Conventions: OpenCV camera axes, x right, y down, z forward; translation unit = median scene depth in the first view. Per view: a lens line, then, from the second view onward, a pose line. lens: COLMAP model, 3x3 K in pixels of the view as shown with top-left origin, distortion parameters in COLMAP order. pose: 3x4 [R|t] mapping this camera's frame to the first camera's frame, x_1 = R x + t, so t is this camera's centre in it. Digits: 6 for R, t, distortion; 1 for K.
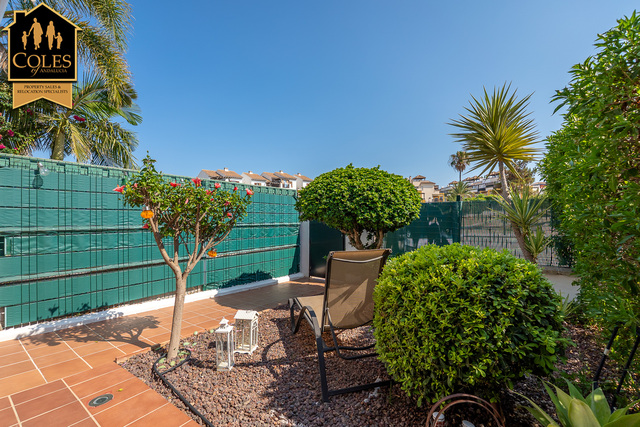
lens RADIAL K [[267.5, 0, 320.2], [0, 267.5, 214.2], [0, 0, 1]] dist [-0.003969, 0.000303]
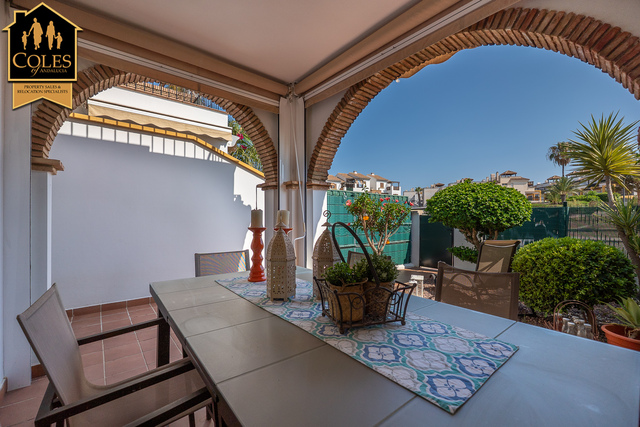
lens RADIAL K [[267.5, 0, 321.8], [0, 267.5, 215.3], [0, 0, 1]] dist [-0.003969, 0.000303]
pose [[0.968711, 0.006759, -0.248098, -0.308955], [-0.004906, 0.999955, 0.008086, -0.020387], [0.248141, -0.006616, 0.968701, -0.545216]]
